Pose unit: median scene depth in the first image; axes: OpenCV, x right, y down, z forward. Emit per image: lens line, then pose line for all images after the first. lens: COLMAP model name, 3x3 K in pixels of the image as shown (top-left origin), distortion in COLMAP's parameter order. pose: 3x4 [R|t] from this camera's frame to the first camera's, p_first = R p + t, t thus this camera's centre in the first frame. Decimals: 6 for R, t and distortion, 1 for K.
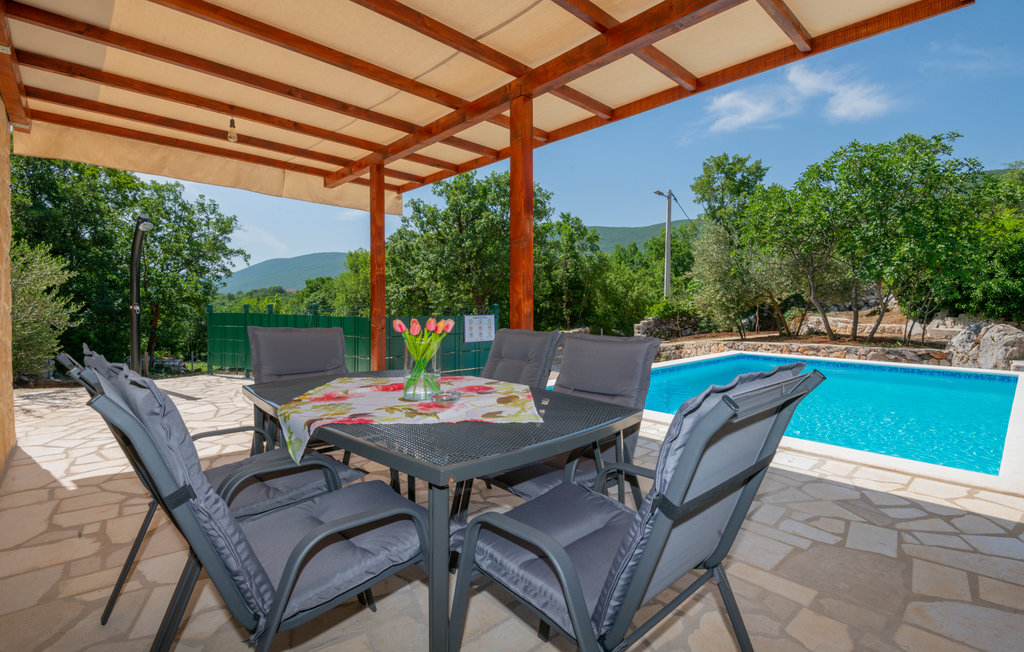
lens RADIAL K [[468.6, 0, 515.6], [0, 468.6, 307.3], [0, 0, 1]] dist [-0.000758, -0.000146]
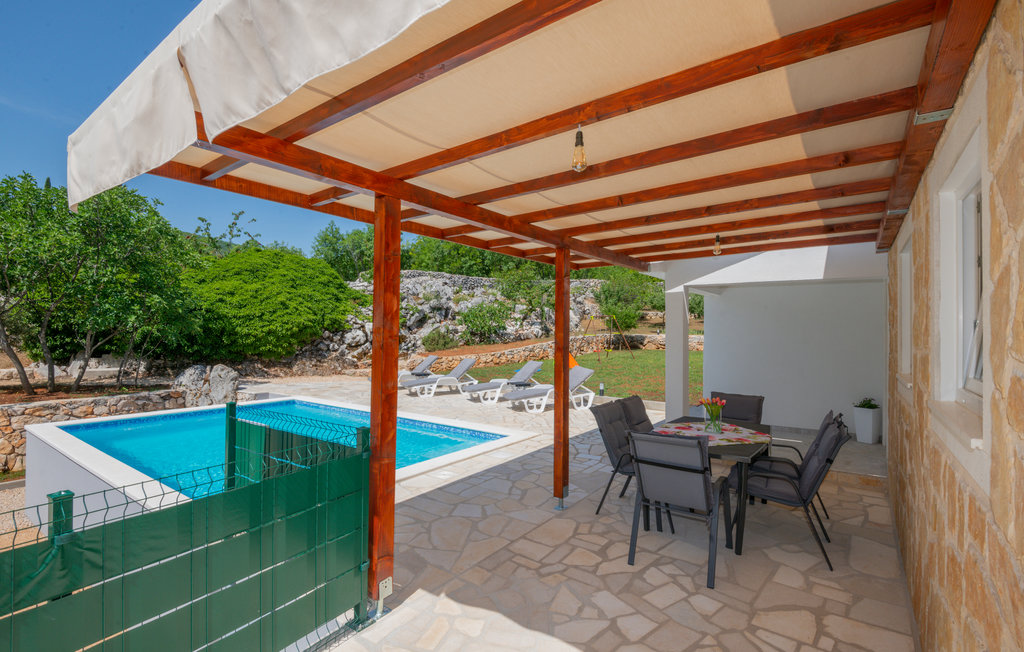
lens RADIAL K [[468.6, 0, 515.6], [0, 468.6, 307.3], [0, 0, 1]] dist [-0.000758, -0.000146]
pose [[-0.187411, 0.054897, 0.980746, -0.400527], [0.001208, 0.998449, -0.055657, -0.047809], [-0.982281, -0.009246, -0.187186, 0.409784]]
